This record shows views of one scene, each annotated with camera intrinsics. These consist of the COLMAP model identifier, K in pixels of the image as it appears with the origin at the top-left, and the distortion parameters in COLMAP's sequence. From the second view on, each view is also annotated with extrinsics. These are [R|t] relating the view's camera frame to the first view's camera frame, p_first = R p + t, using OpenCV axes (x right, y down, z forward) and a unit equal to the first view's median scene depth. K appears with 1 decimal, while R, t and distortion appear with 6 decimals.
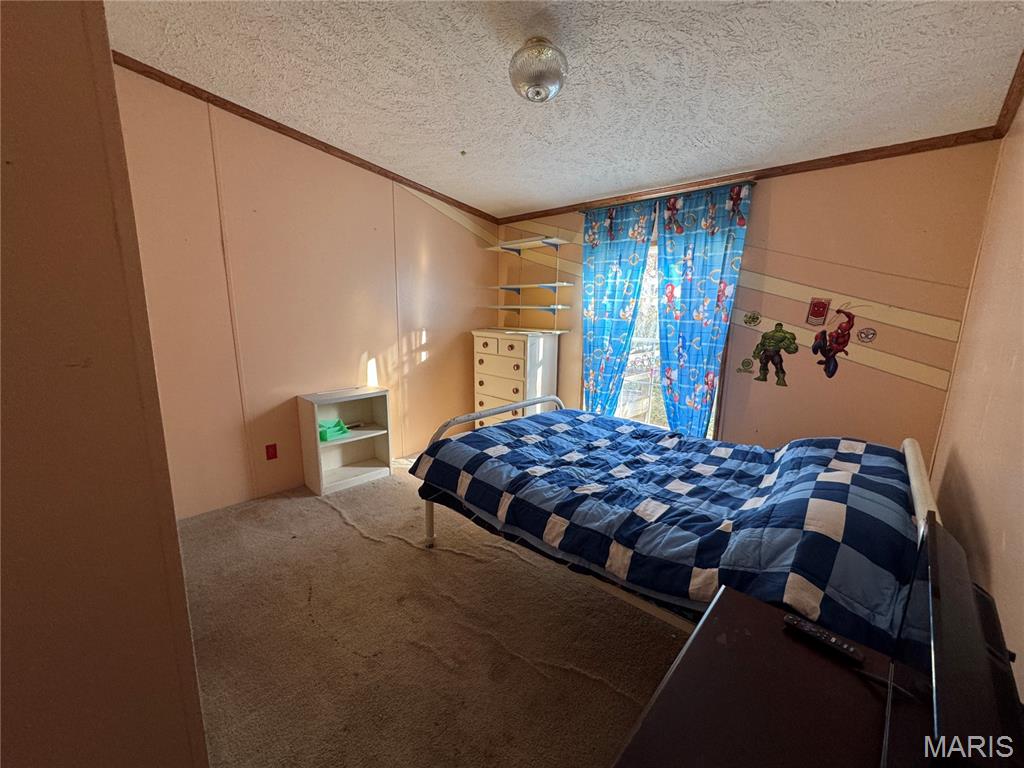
lens RADIAL K [[406.5, 0, 506.9], [0, 406.5, 384.5], [0, 0, 1]] dist [-0.003858, 0.000361]
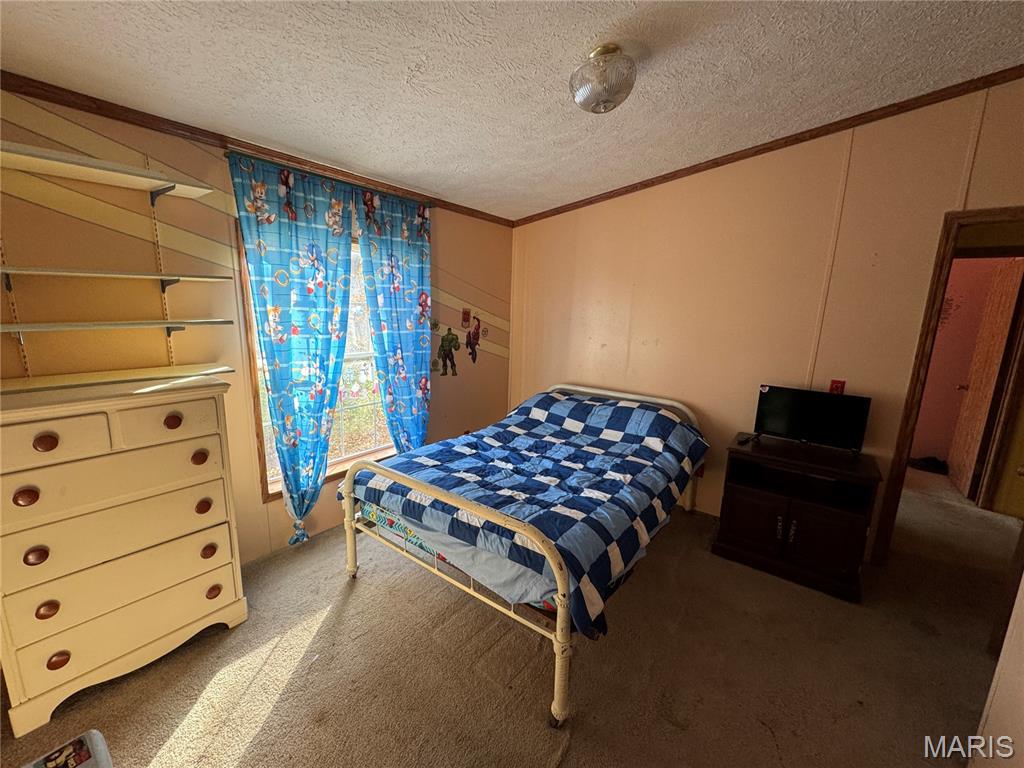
lens RADIAL K [[406.5, 0, 507.5], [0, 406.5, 382.9], [0, 0, 1]] dist [-0.003858, 0.000361]
pose [[-0.099176, -0.199870, 0.974790, -0.616029], [0.166441, 0.962487, 0.214281, -0.228971], [-0.981051, 0.183497, -0.062189, 0.940605]]
